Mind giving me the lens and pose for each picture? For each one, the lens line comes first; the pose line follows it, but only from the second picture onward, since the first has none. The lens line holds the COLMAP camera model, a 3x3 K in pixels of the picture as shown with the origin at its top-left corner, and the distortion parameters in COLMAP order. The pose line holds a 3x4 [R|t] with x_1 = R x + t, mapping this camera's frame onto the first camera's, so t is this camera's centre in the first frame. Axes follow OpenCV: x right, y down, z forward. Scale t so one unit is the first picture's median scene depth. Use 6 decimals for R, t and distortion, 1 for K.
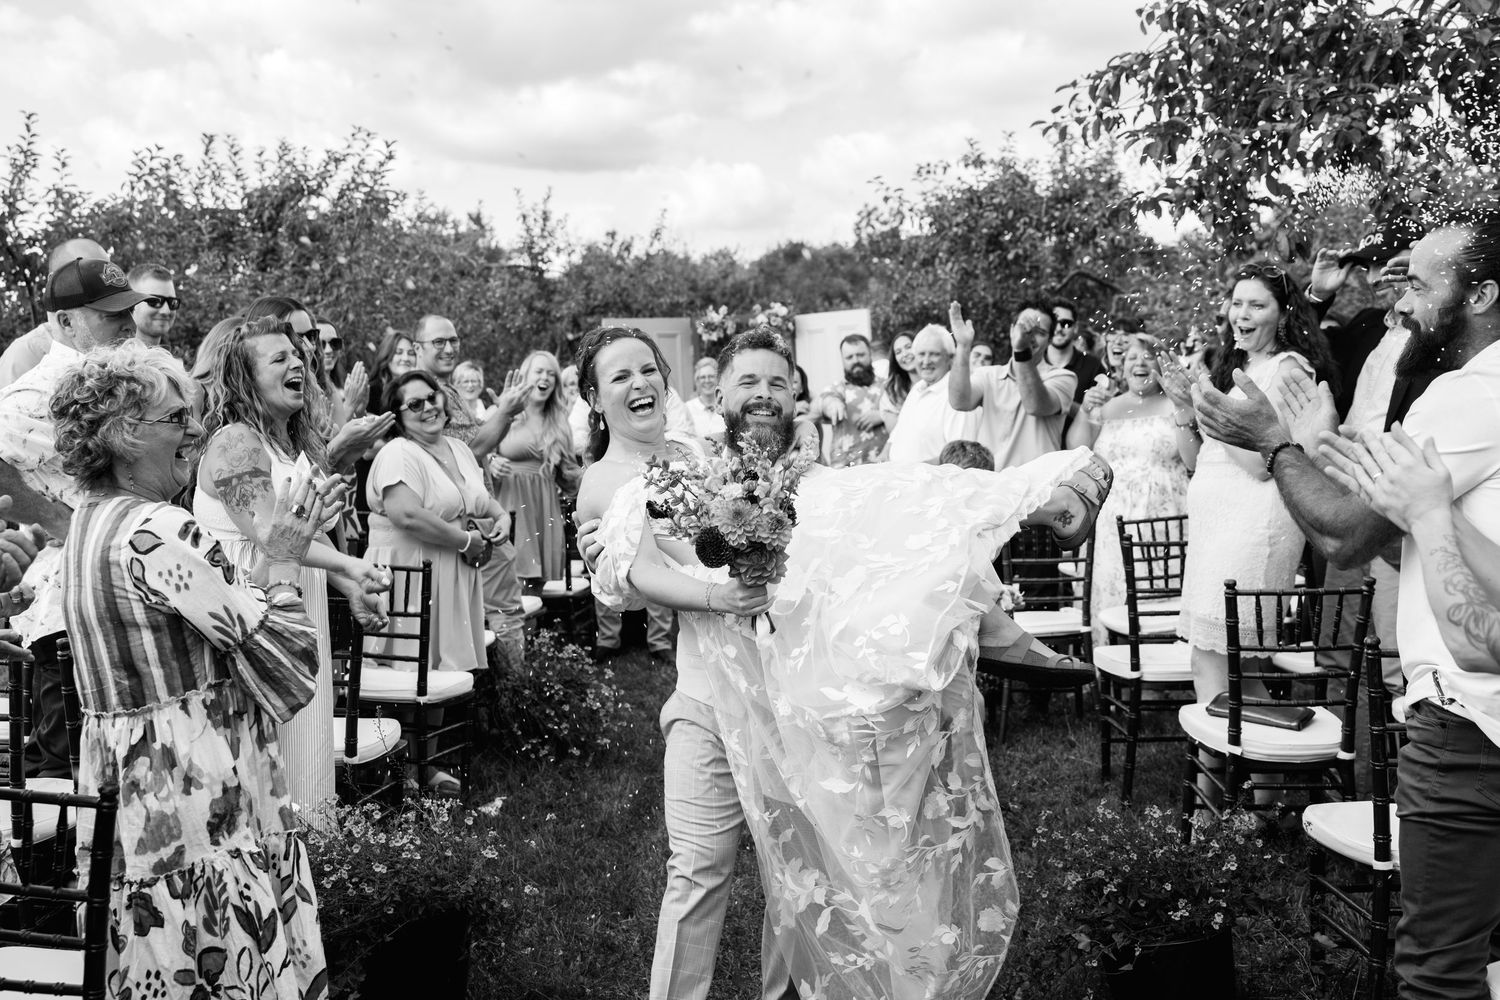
lens RADIAL K [[1677.2, 0, 702.3], [0, 1677.2, 523.4], [0, 0, 1]] dist [0.012437, 0.000000]
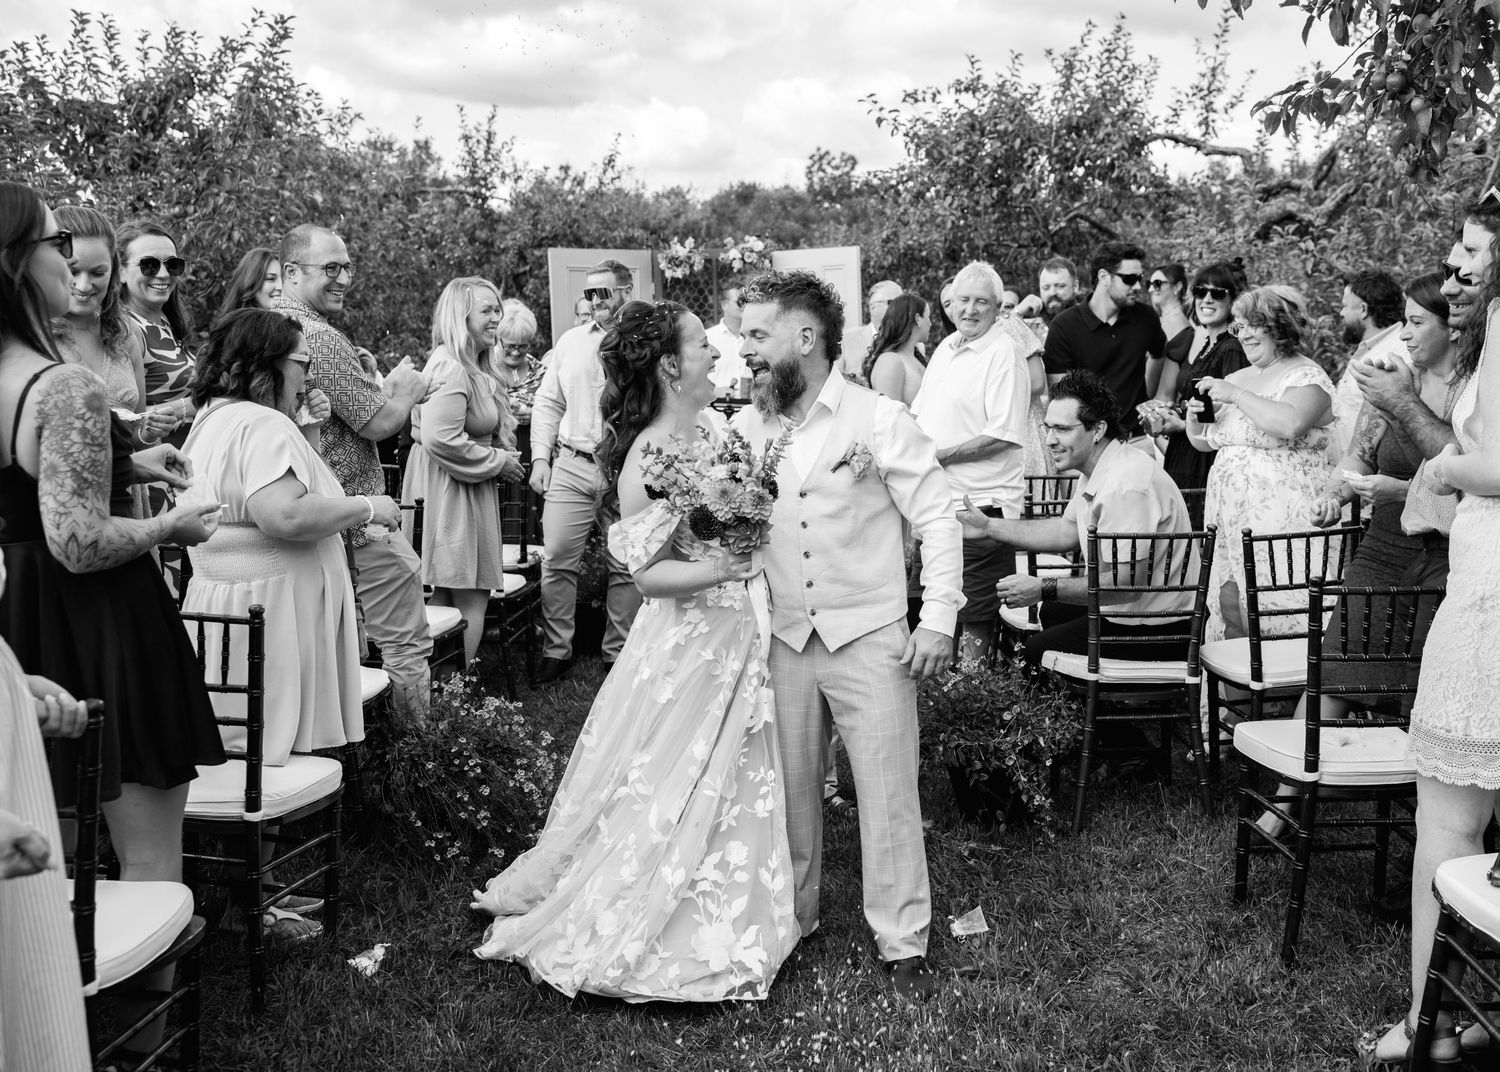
lens RADIAL K [[1585.1, 0, 803.4], [0, 1585.1, 567.2], [0, 0, 1]] dist [0.009031, 0.000000]
pose [[0.995151, 0.011214, 0.097715, -0.007171], [-0.017918, 0.997525, 0.067996, -0.016573], [-0.096711, -0.069417, 0.992889, 0.168685]]
